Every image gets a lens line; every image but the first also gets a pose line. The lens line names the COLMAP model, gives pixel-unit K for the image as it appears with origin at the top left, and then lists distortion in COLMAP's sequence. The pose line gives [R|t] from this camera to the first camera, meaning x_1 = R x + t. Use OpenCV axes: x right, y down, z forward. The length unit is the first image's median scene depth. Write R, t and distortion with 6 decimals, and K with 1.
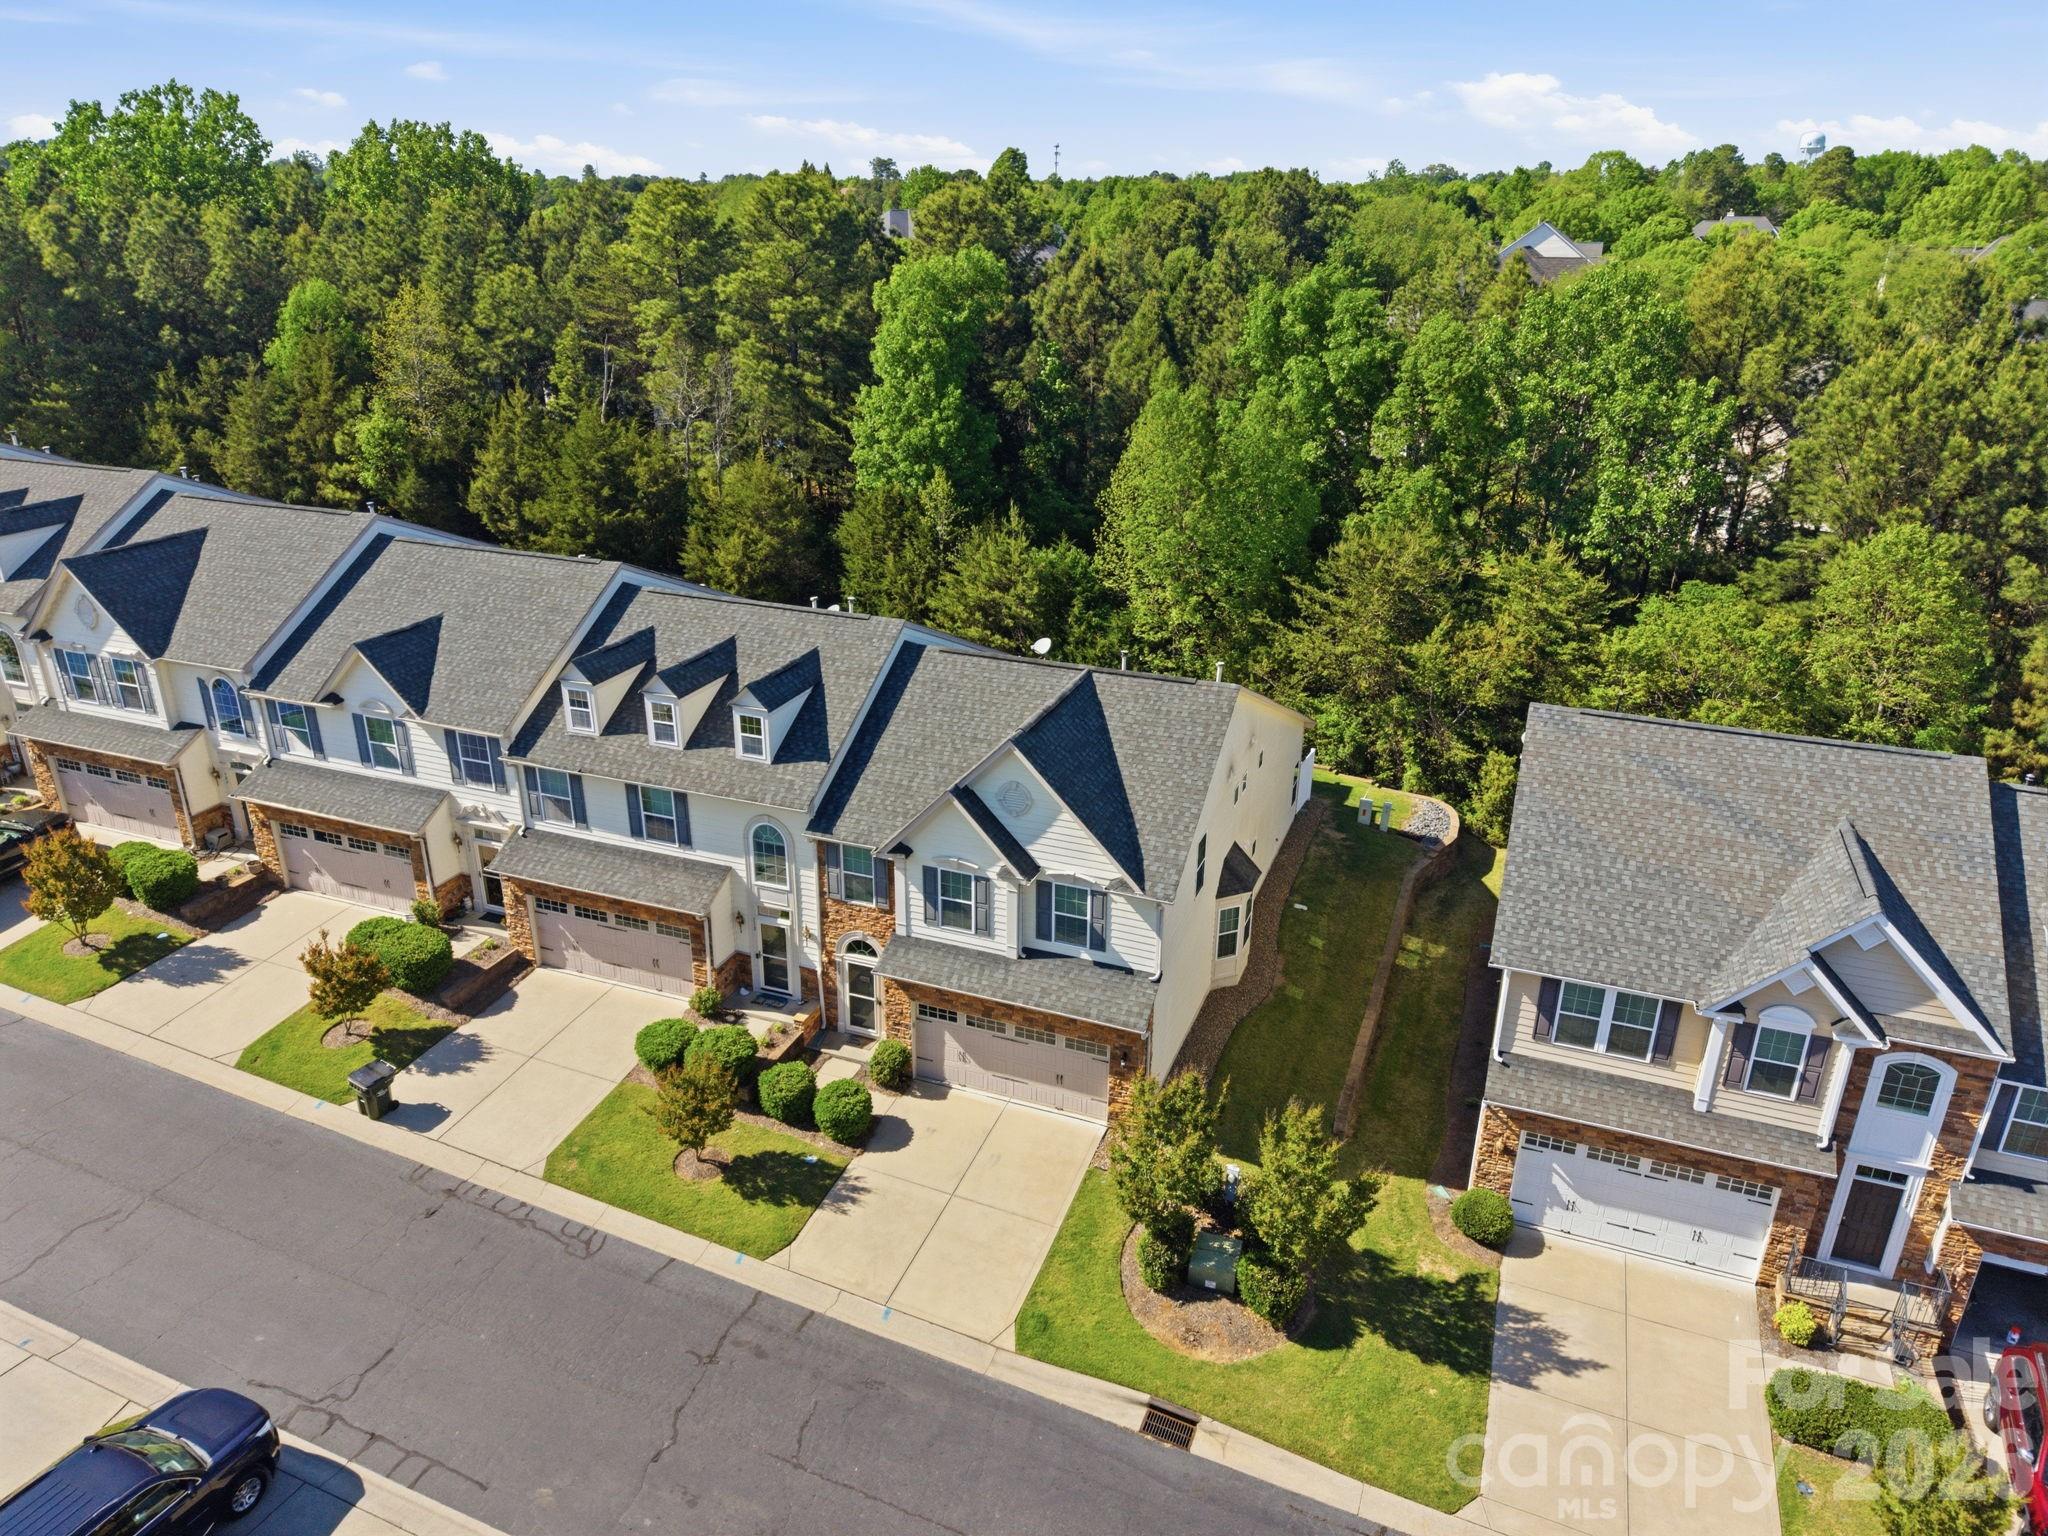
lens RADIAL K [[1374.5, 0, 1022.6], [0, 1374.5, 769.2], [0, 0, 1]] dist [0.027852, -0.025226]
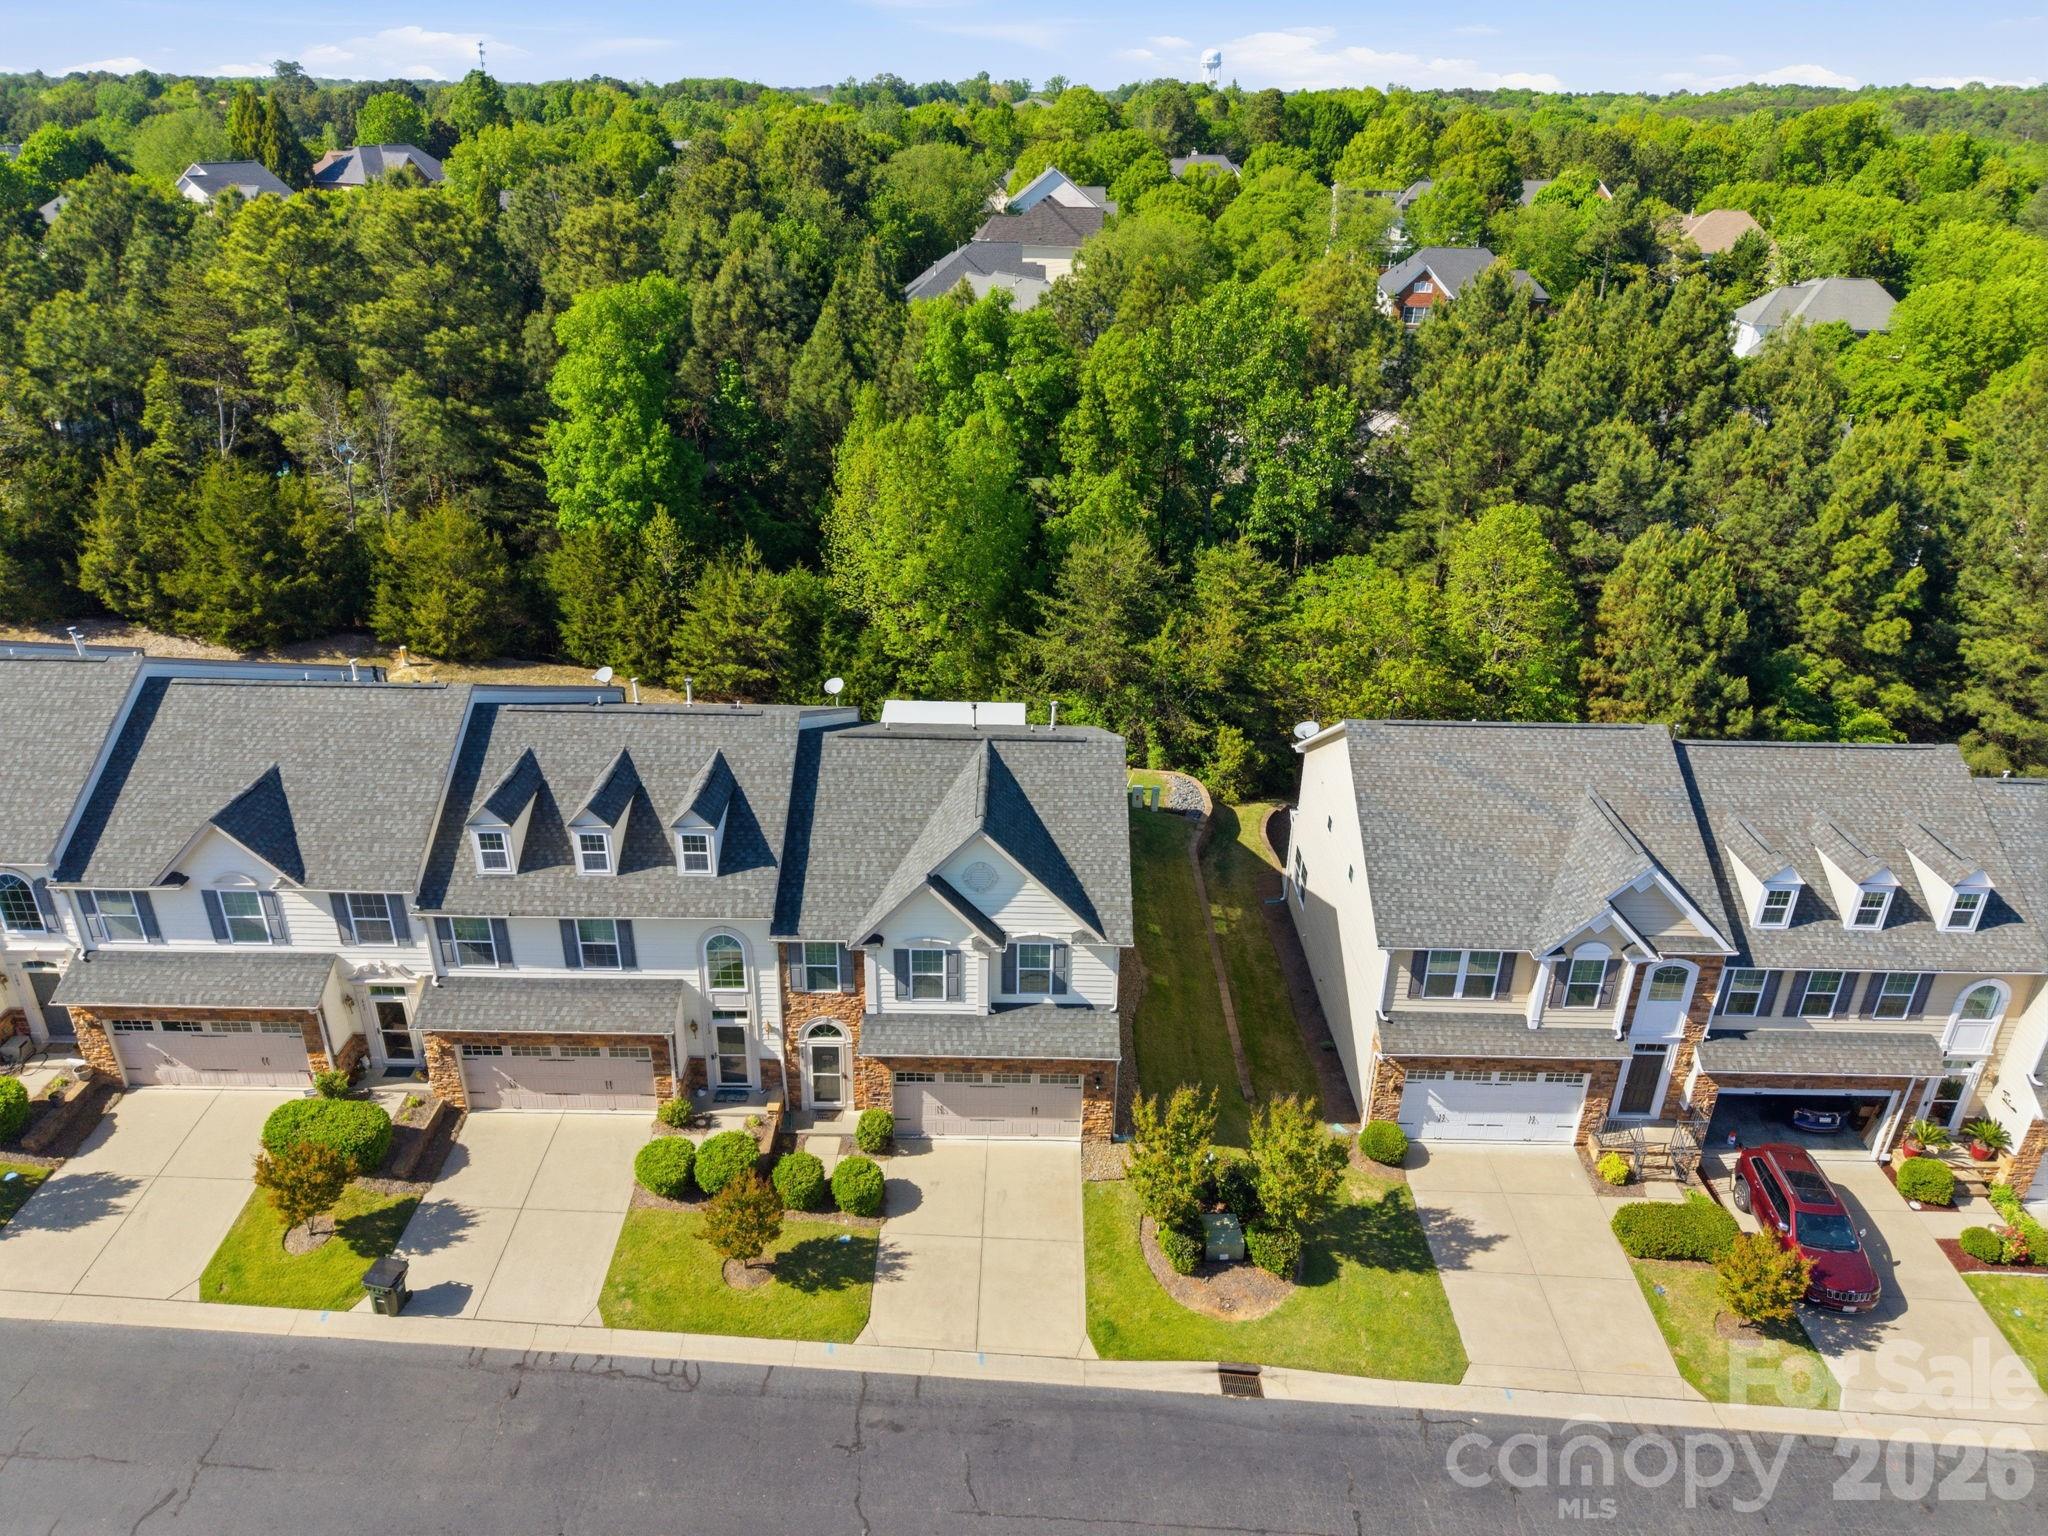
lens RADIAL K [[1374.5, 0, 1021.9], [0, 1374.5, 769.5], [0, 0, 1]] dist [0.027852, -0.025226]
pose [[0.932835, -0.149744, 0.327712, -0.275279], [0.129283, 0.988087, 0.083486, -0.130038], [-0.336310, -0.035511, 0.941082, -0.043777]]
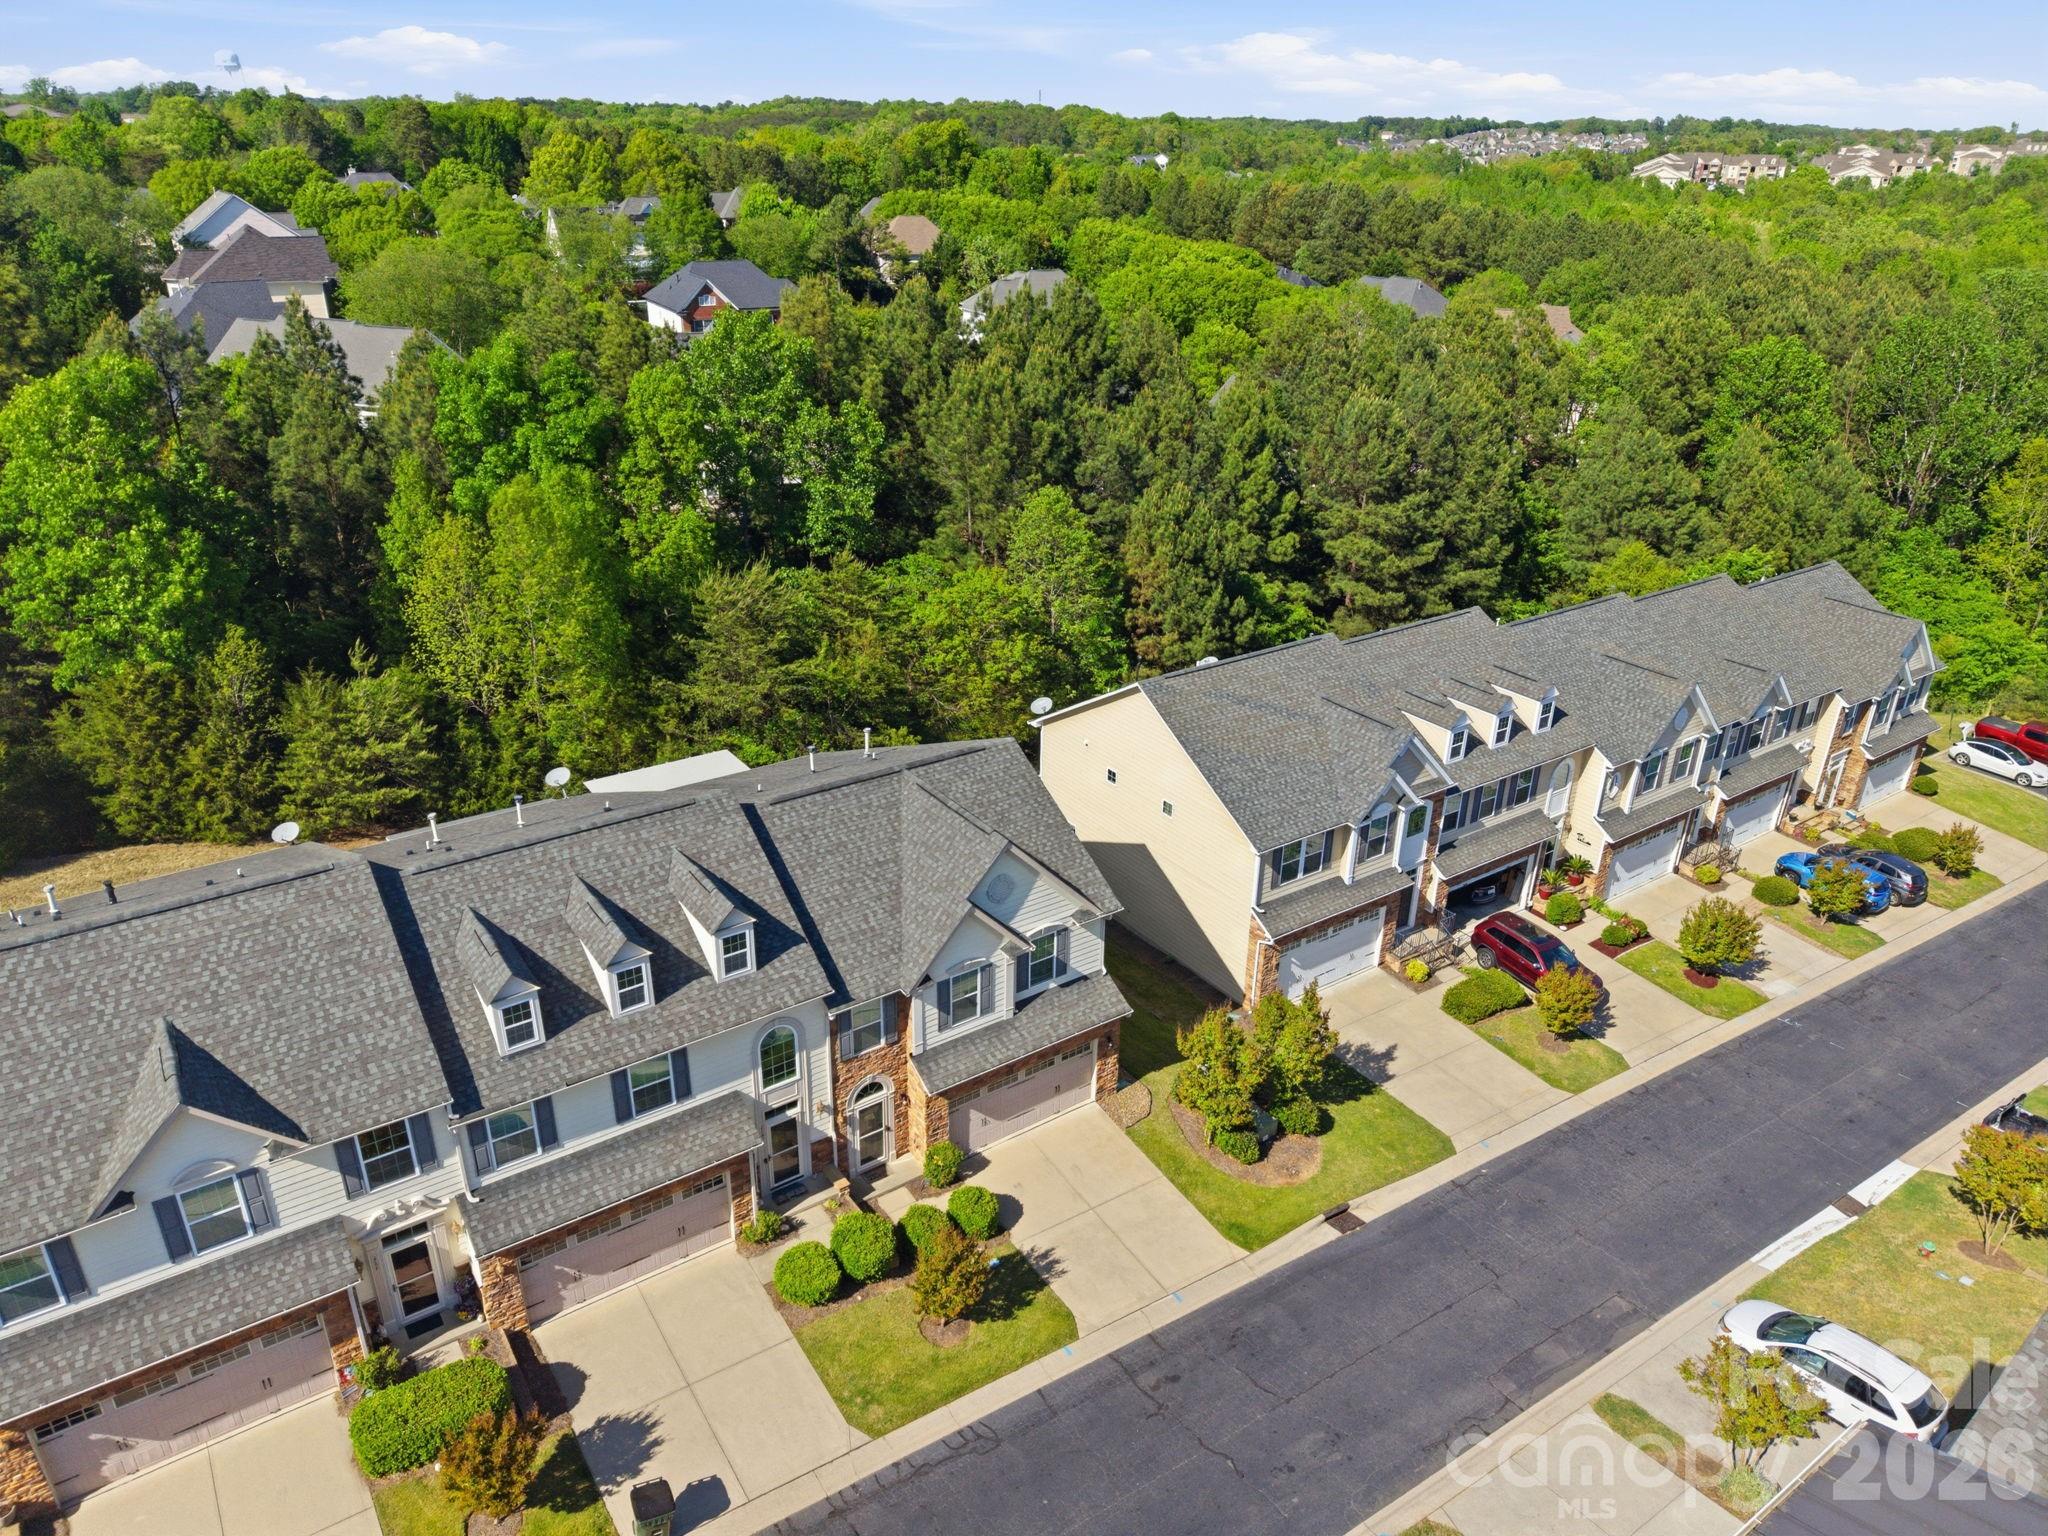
lens RADIAL K [[1374.5, 0, 1025.6], [0, 1374.5, 779.9], [0, 0, 1]] dist [0.027852, -0.025226]
pose [[0.555555, -0.353847, 0.752430, -0.712193], [0.307100, 0.928266, 0.209791, -0.257508], [-0.772689, 0.114521, 0.624369, 0.206905]]
